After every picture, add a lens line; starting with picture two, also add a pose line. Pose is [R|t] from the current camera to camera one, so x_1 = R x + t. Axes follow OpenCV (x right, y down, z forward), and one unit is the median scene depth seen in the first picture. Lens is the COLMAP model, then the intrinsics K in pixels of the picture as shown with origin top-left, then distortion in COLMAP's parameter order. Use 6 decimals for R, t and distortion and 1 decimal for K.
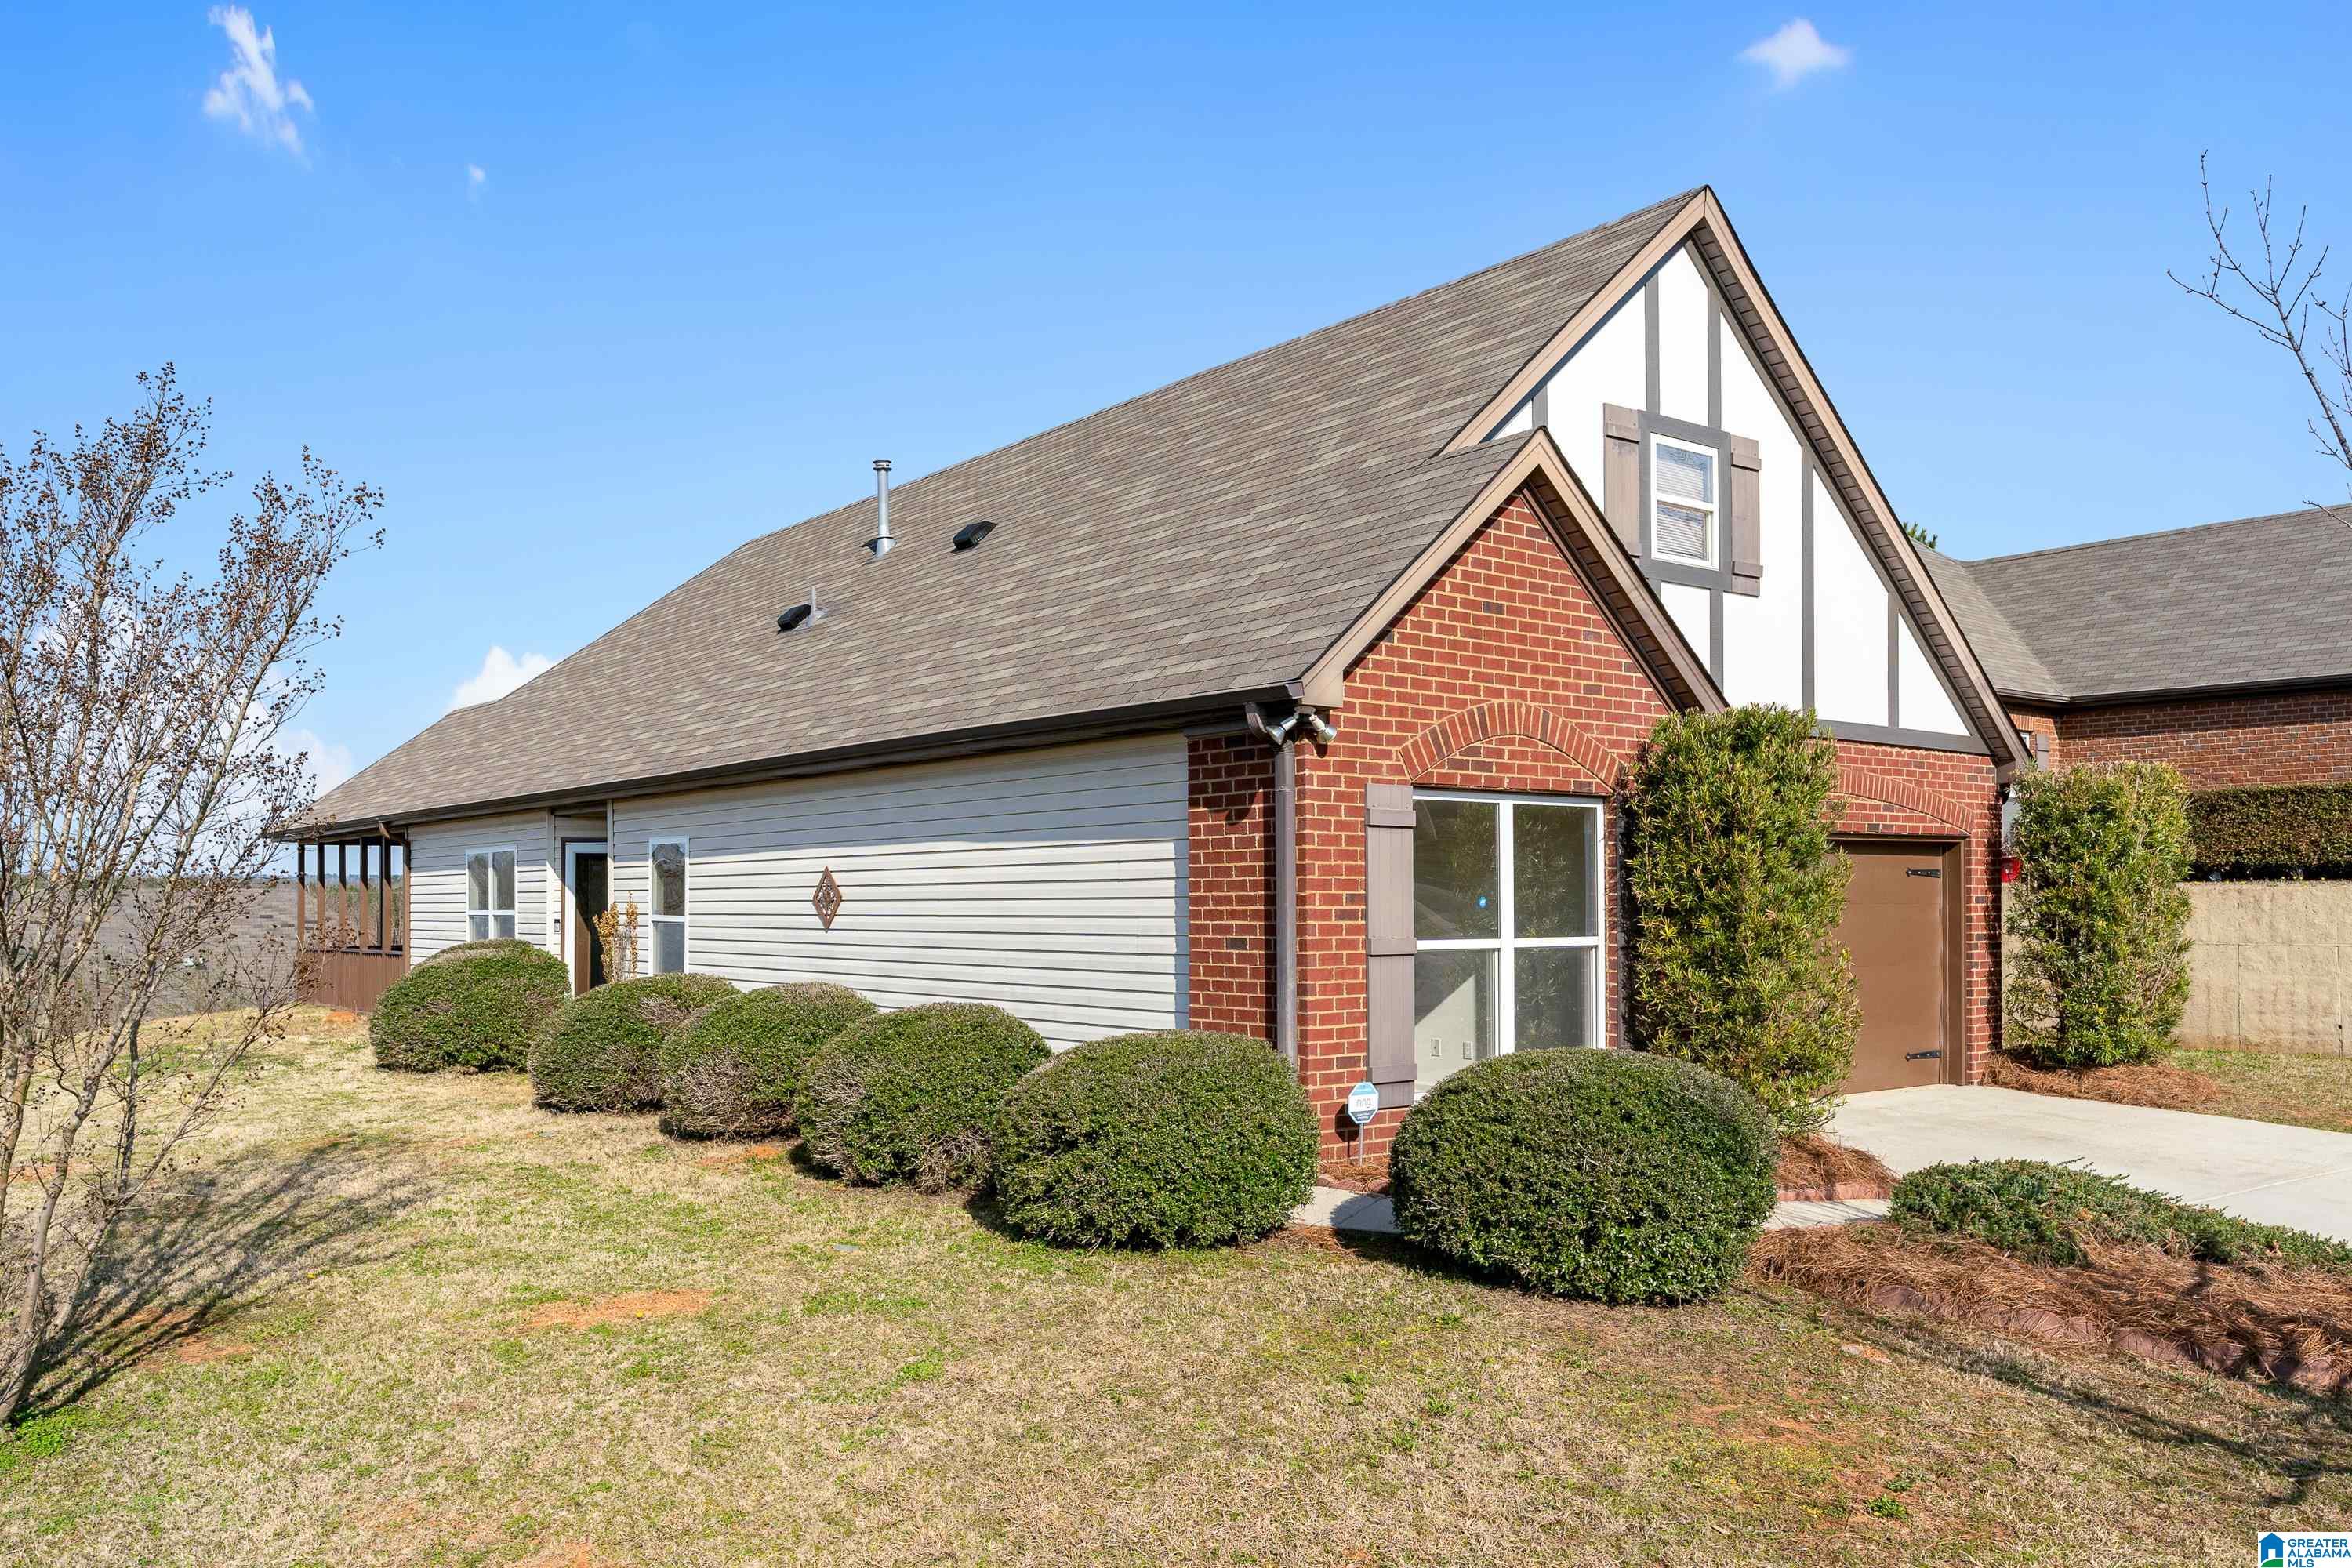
lens RADIAL K [[1800.1, 0, 1176.0], [0, 1800.1, 784.0], [0, 0, 1]] dist [0.003270, 0.000996]
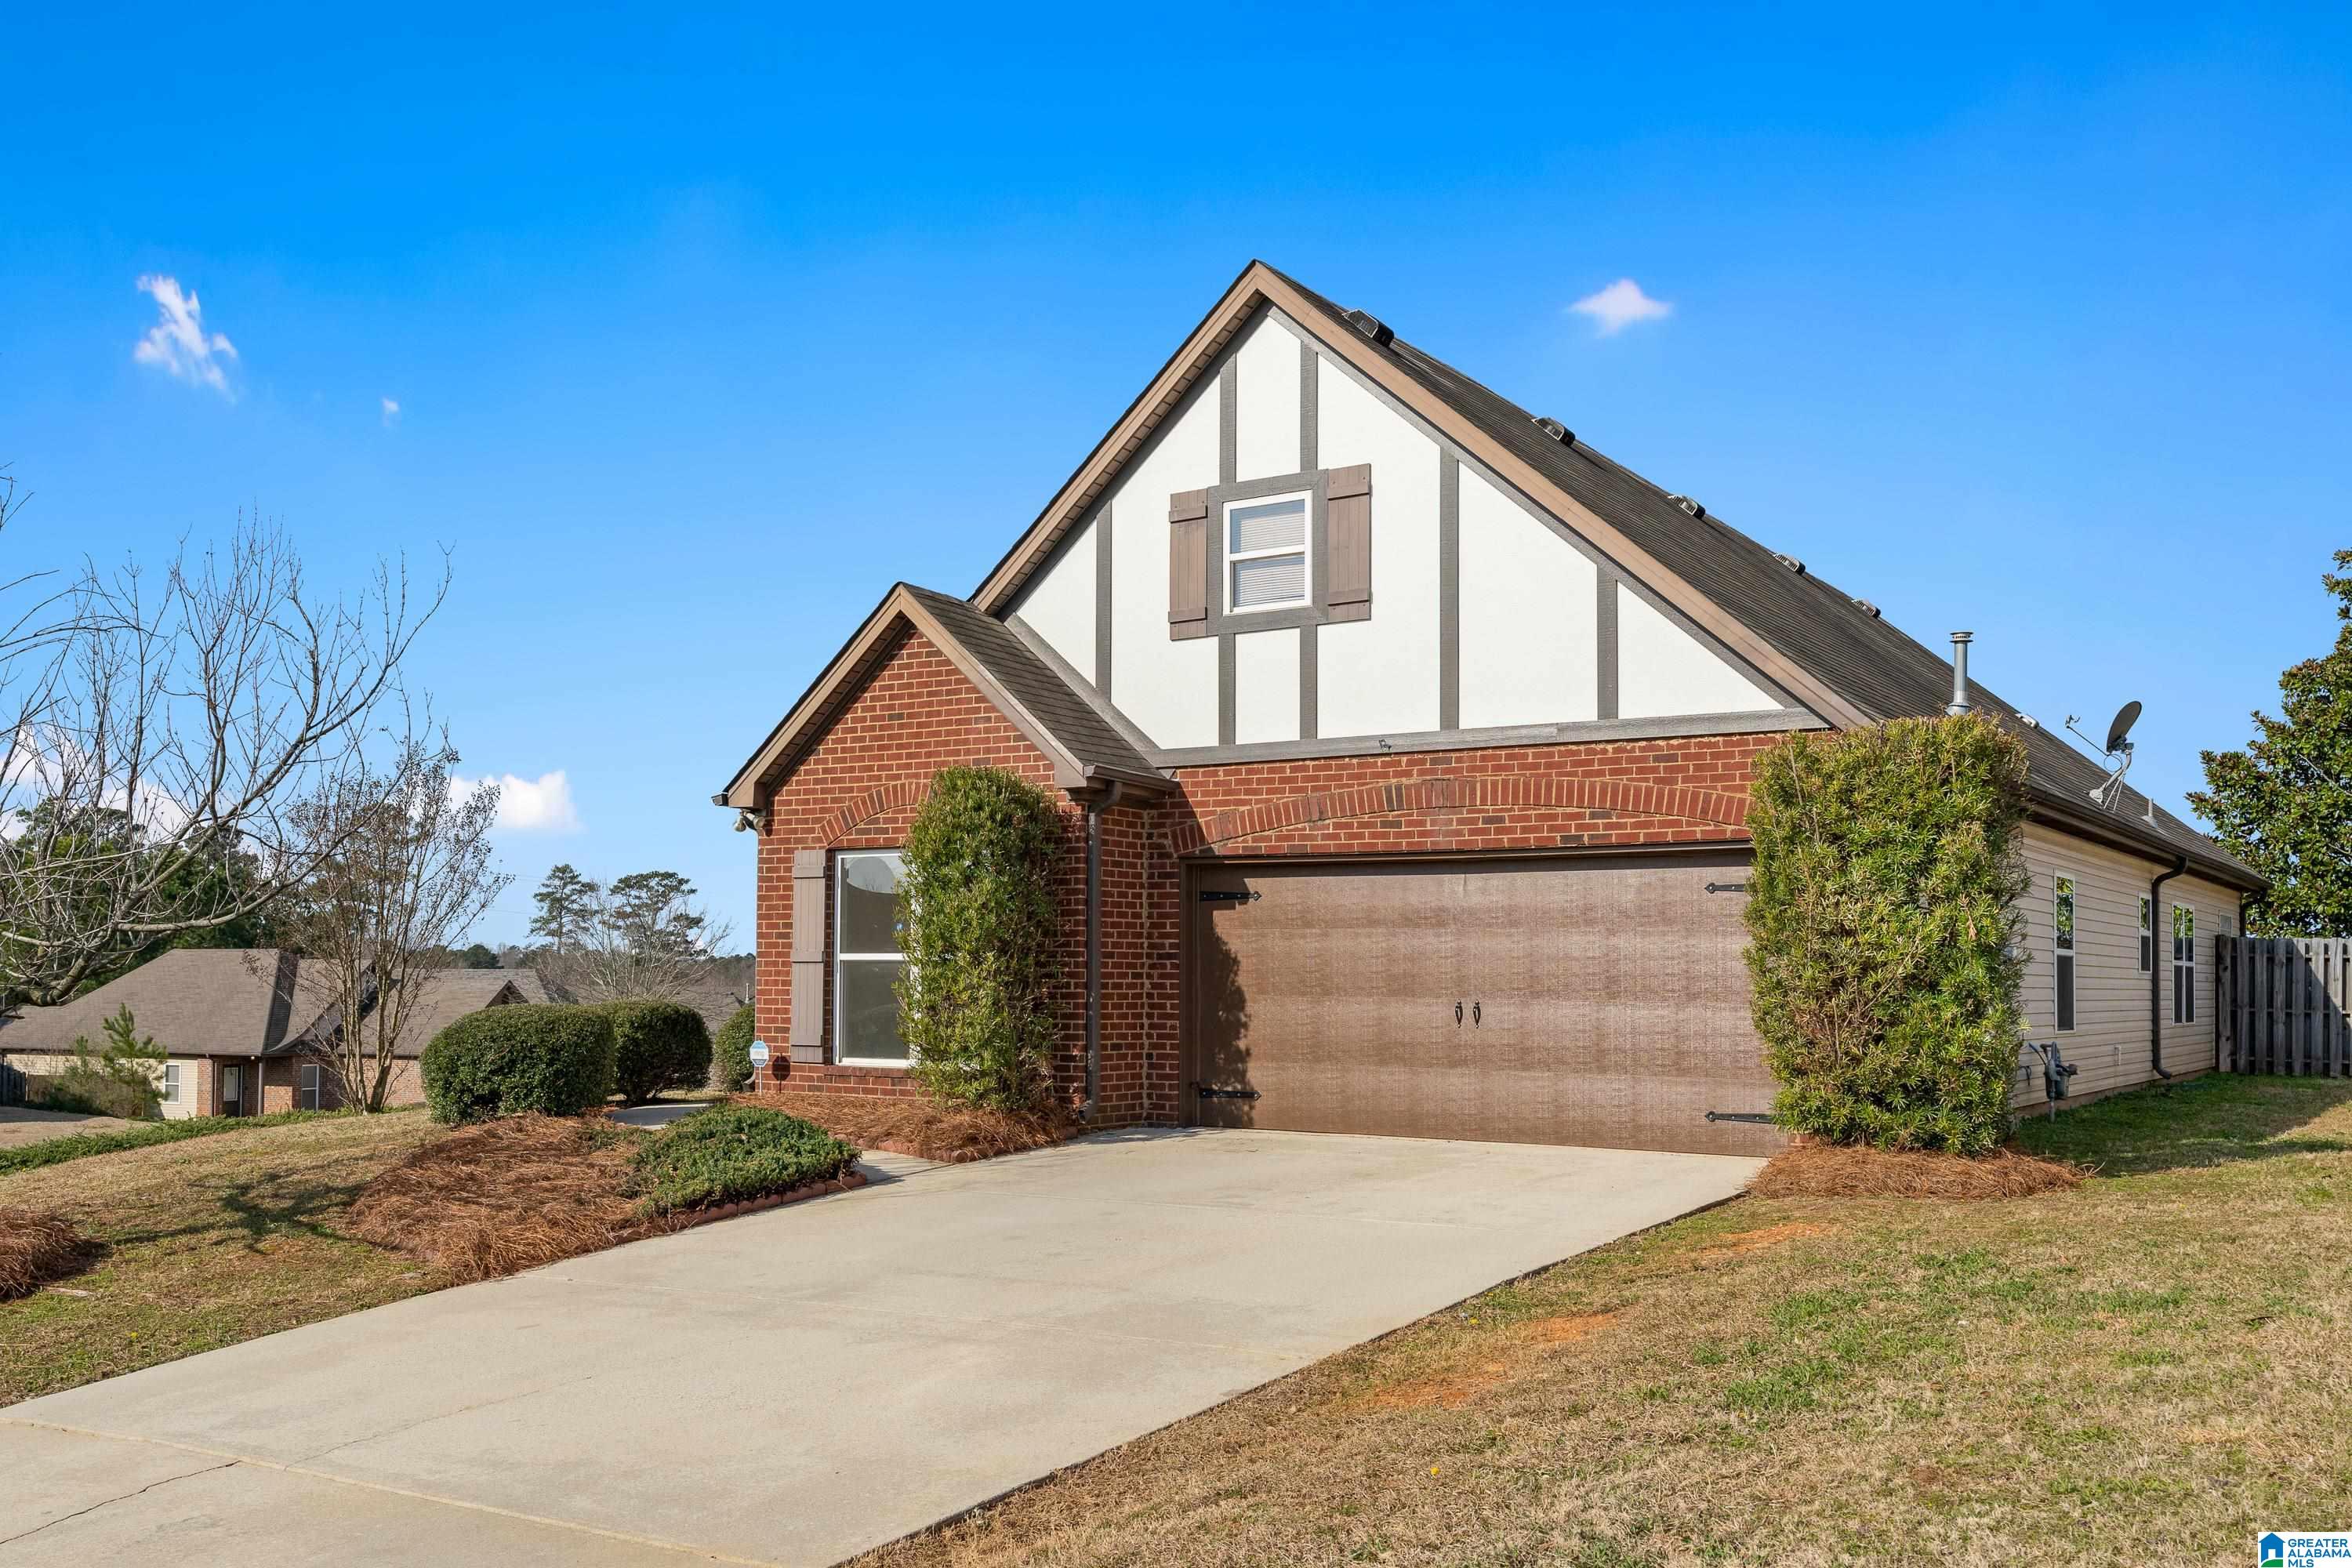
lens RADIAL K [[2084.5, 0, 1176.0], [0, 2084.5, 784.0], [0, 0, 1]] dist [-0.001666, -0.000413]
pose [[0.319464, -0.089931, -0.943321, 1.505365], [0.050381, 0.995690, -0.077862, 0.077865], [0.946258, -0.022651, 0.322618, 0.578877]]
